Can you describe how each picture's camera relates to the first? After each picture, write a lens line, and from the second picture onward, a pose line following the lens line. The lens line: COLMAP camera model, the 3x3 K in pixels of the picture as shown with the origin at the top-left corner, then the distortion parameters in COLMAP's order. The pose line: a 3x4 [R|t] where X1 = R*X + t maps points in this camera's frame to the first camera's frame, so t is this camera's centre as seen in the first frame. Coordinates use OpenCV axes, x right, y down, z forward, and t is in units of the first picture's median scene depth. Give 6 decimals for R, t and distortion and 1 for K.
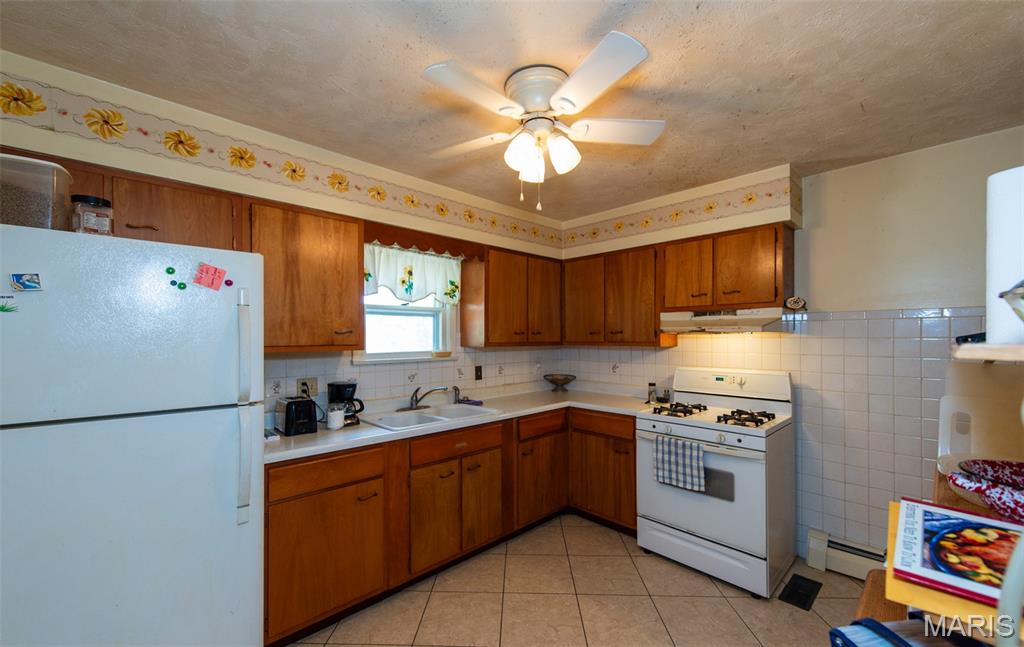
lens RADIAL K [[412.7, 0, 508.8], [0, 412.7, 337.2], [0, 0, 1]] dist [0.001082, -0.000302]
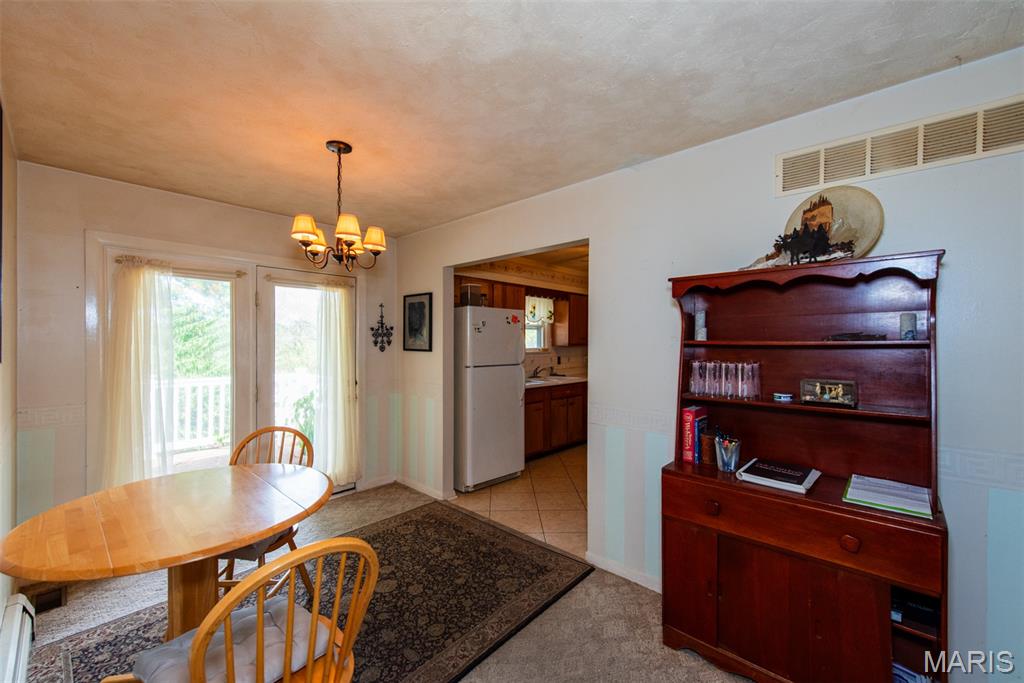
lens RADIAL K [[414.7, 0, 512.0], [0, 414.7, 341.5], [0, 0, 1]] dist [-0.000038, -0.000006]
pose [[0.998383, 0.001963, 0.056817, -0.480067], [-0.001972, 0.999998, 0.000115, 0.004469], [-0.056816, -0.000227, 0.998385, -1.010010]]
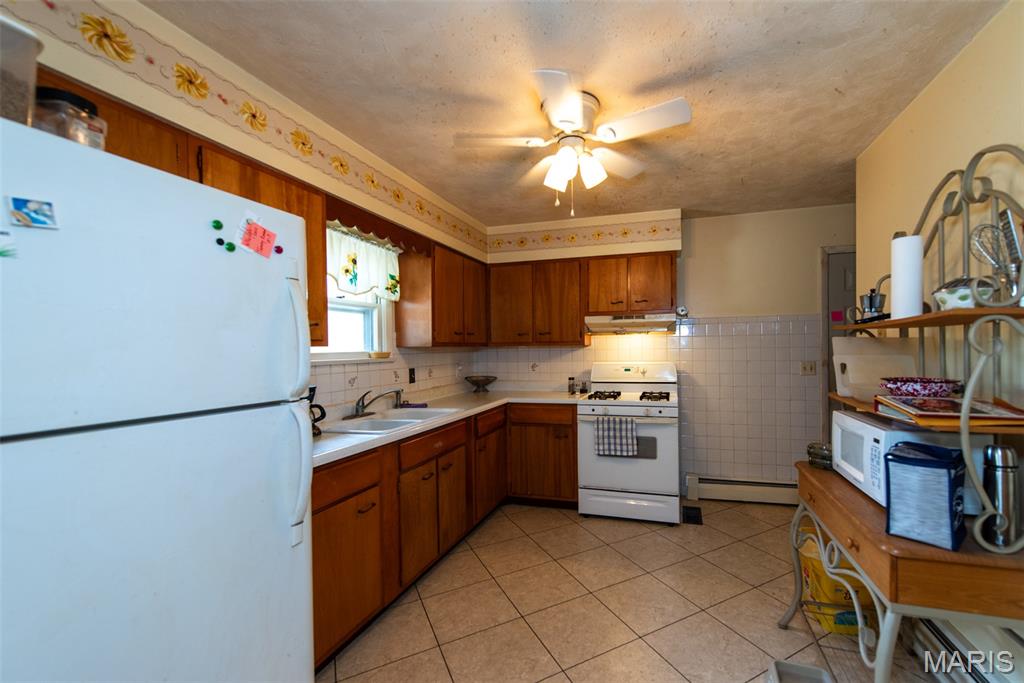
lens RADIAL K [[418.8, 0, 562.2], [0, 418.8, 354.3], [0, 0, 1]] dist [0.008016, -0.003668]
pose [[0.856283, -0.016078, 0.516257, -0.341572], [0.010908, 0.999855, 0.013046, 0.036571], [-0.516392, -0.005539, 0.856335, 0.006670]]
